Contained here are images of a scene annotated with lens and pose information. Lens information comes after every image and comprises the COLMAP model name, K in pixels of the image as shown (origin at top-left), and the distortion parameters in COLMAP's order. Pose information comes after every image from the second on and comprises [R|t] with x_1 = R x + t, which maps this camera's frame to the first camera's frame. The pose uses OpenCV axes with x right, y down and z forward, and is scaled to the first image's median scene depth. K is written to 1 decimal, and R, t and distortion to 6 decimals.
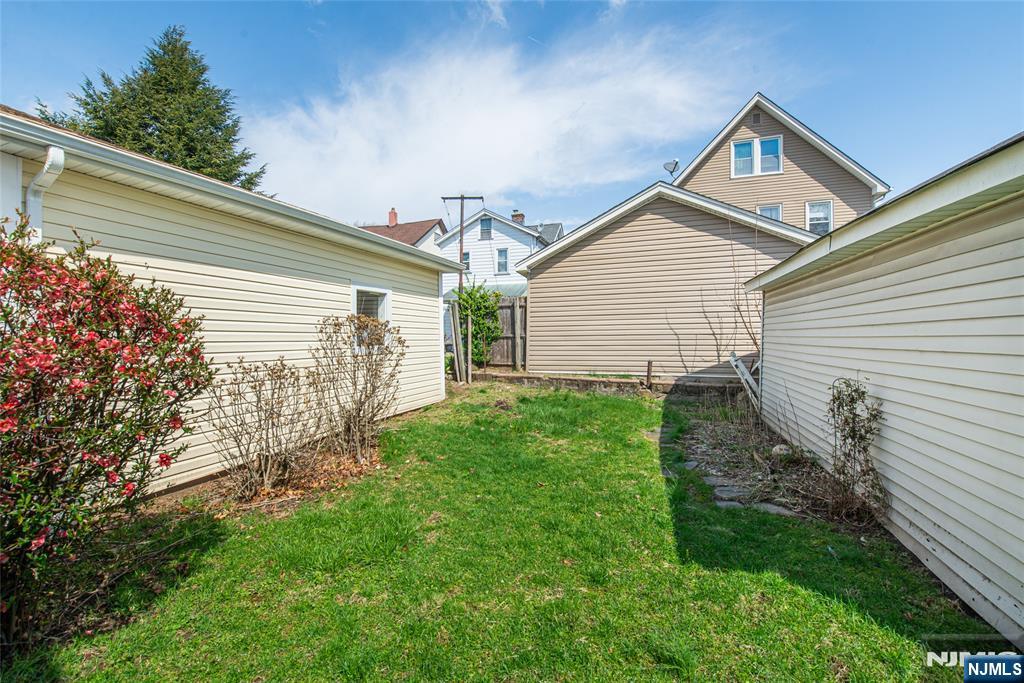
lens RADIAL K [[399.7, 0, 519.5], [0, 399.7, 339.7], [0, 0, 1]] dist [-0.013225, -0.001181]
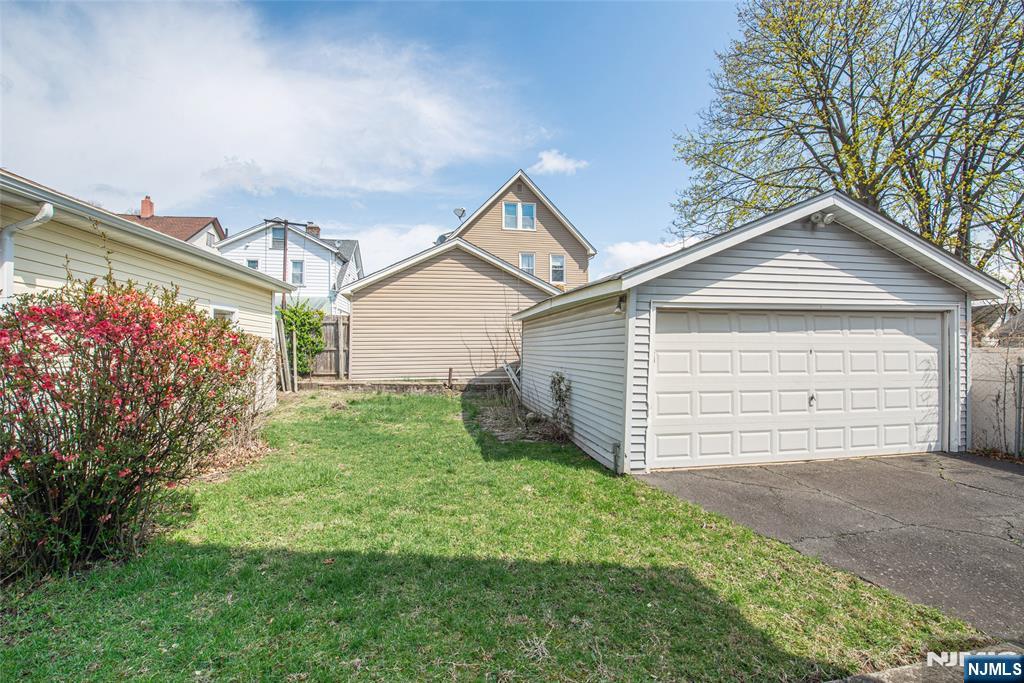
lens RADIAL K [[399.7, 0, 510.2], [0, 399.7, 336.7], [0, 0, 1]] dist [-0.013225, -0.001181]
pose [[0.871267, 0.016350, 0.490537, -0.150596], [0.002455, 0.999287, -0.037669, -0.001140], [-0.490803, 0.034024, 0.870606, -0.259544]]
